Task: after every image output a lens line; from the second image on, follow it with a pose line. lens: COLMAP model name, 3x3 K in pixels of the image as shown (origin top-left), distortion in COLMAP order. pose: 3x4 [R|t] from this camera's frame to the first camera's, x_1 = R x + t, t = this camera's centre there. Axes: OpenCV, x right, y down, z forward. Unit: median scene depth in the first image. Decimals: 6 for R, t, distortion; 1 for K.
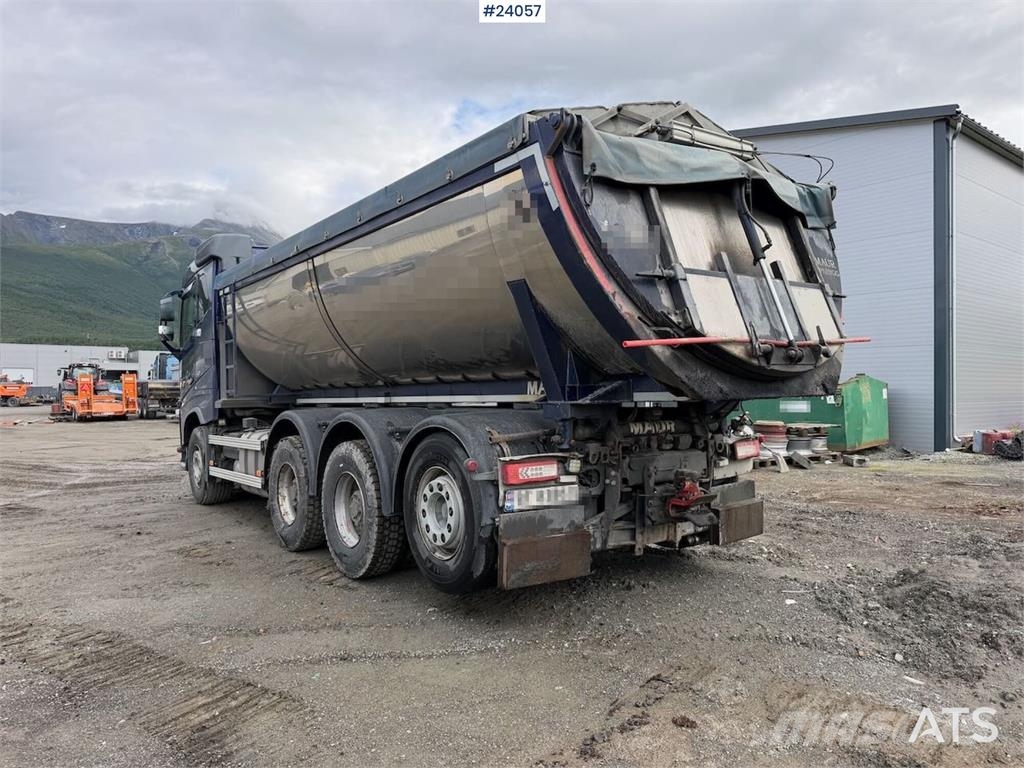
lens RADIAL K [[729.8, 0, 512.0], [0, 729.8, 384.0], [0, 0, 1]] dist [0.098835, -0.132210]
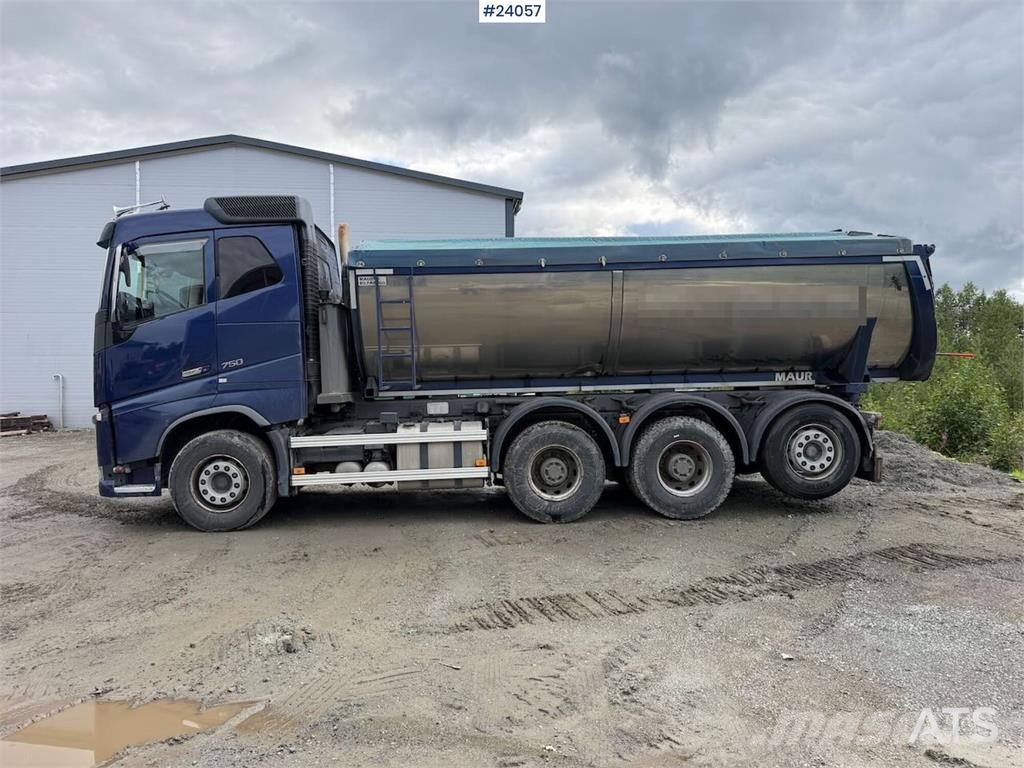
lens RADIAL K [[729.8, 0, 512.0], [0, 729.8, 384.0], [0, 0, 1]] dist [0.098835, -0.132210]
pose [[0.534021, -0.003347, 0.845465, -2.084847], [0.001848, 0.999994, 0.002791, 0.018903], [-0.845469, 0.000072, 0.534024, 0.767648]]
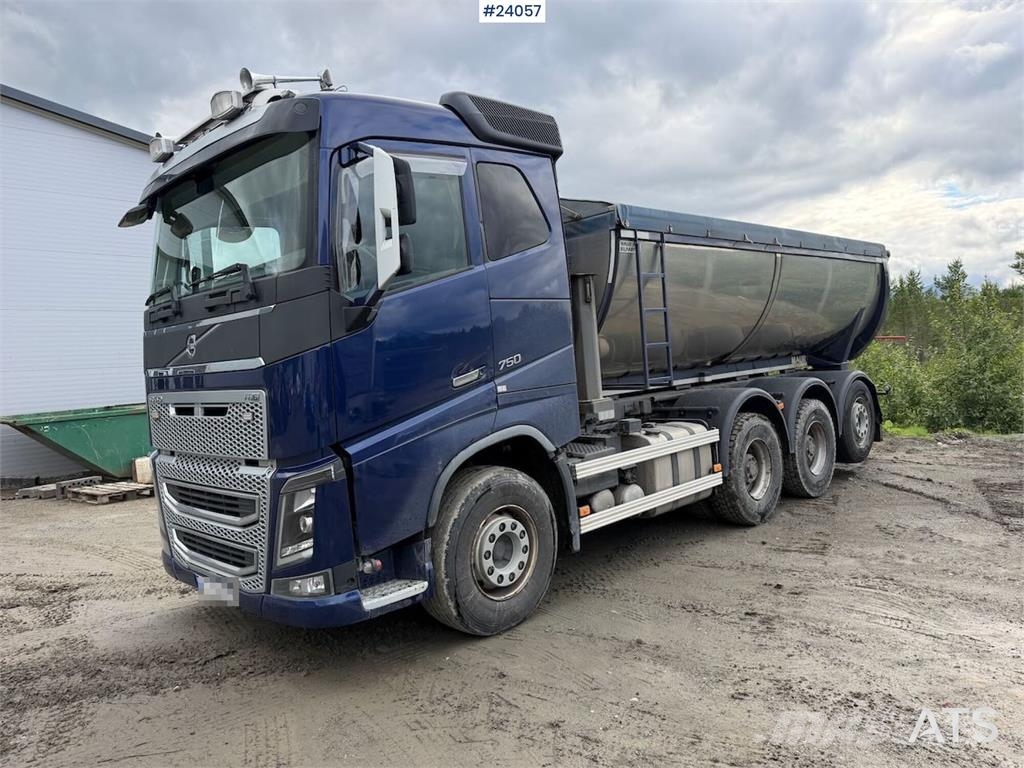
lens RADIAL K [[729.8, 0, 512.0], [0, 729.8, 384.0], [0, 0, 1]] dist [0.098835, -0.132210]
pose [[-0.177133, 0.002712, 0.984183, -2.052988], [0.067405, 0.997682, 0.009382, -0.002023], [-0.981876, 0.068001, -0.176905, 2.484536]]
